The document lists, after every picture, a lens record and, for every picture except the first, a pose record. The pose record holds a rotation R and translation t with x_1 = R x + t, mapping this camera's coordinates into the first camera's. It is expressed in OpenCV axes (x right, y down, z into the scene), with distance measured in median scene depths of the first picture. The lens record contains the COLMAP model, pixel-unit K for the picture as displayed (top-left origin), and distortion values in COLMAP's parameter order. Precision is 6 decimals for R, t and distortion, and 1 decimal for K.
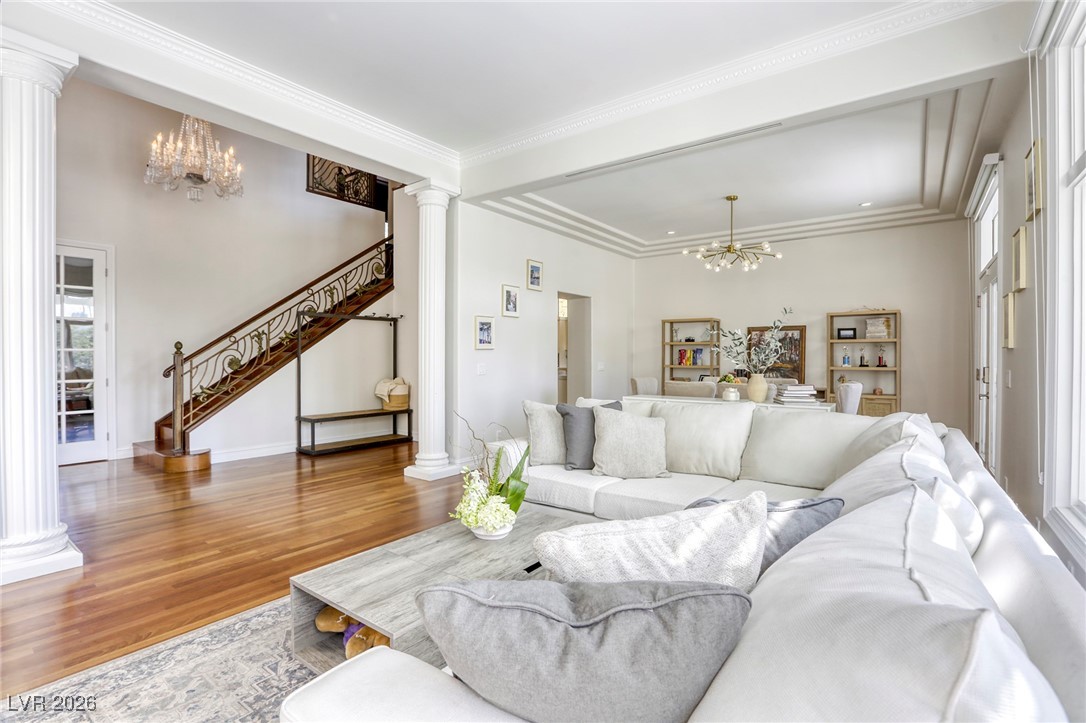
lens RADIAL K [[508.2, 0, 545.4], [0, 508.2, 365.9], [0, 0, 1]] dist [-0.044119, 0.018781]
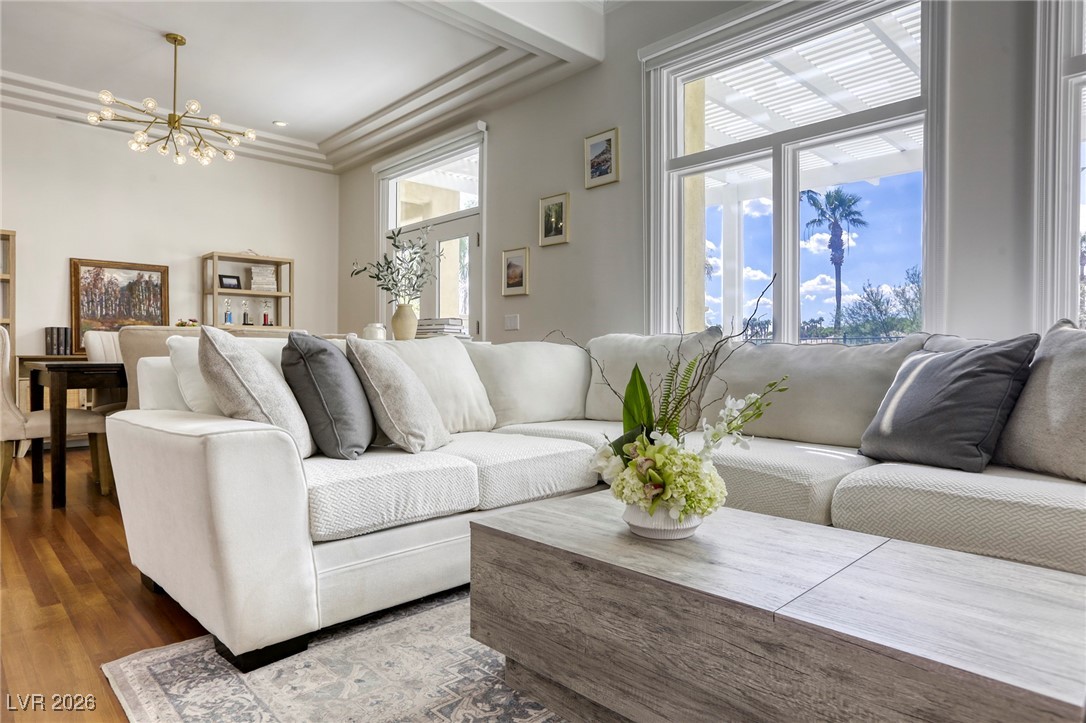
lens RADIAL K [[637.0, 0, 540.5], [0, 637.0, 363.0], [0, 0, 1]] dist [-0.028287, 0.027862]
pose [[0.172233, -0.021337, 0.984825, -0.278499], [0.020516, 0.999626, 0.018070, 0.051832], [-0.984842, 0.017093, 0.172607, 0.361683]]
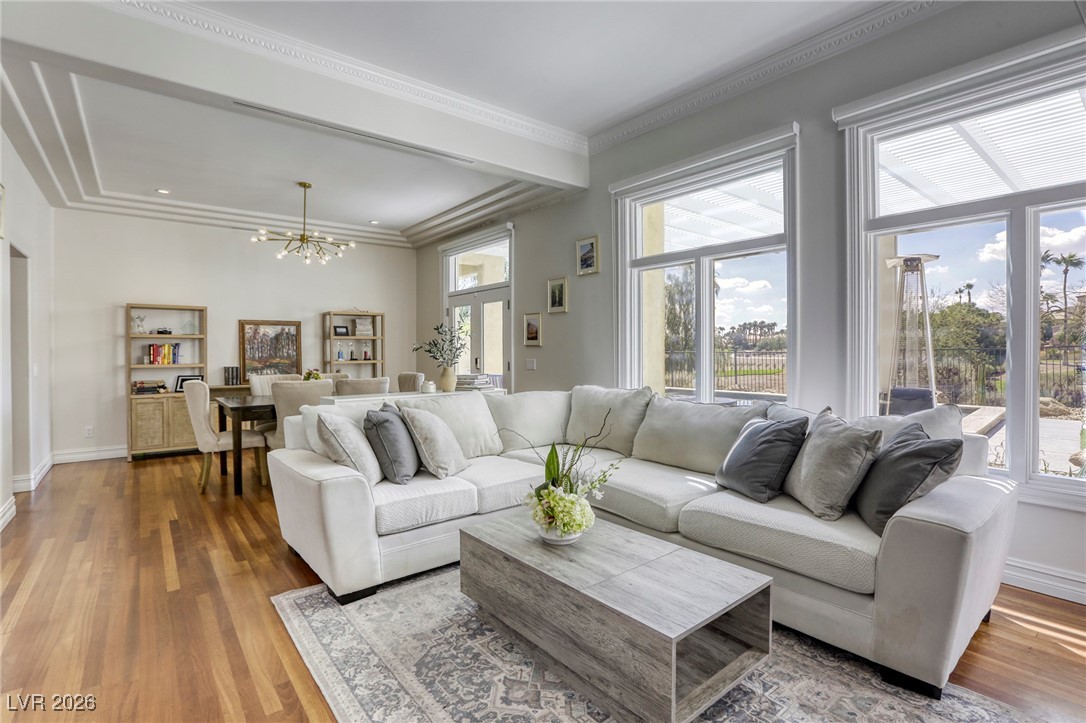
lens RADIAL K [[508.2, 0, 545.4], [0, 508.2, 365.9], [0, 0, 1]] dist [-0.044119, 0.018781]
pose [[0.250947, -0.034179, 0.967397, -0.370601], [0.024185, 0.999286, 0.029032, -0.008353], [-0.967699, 0.016111, 0.251595, 0.280044]]
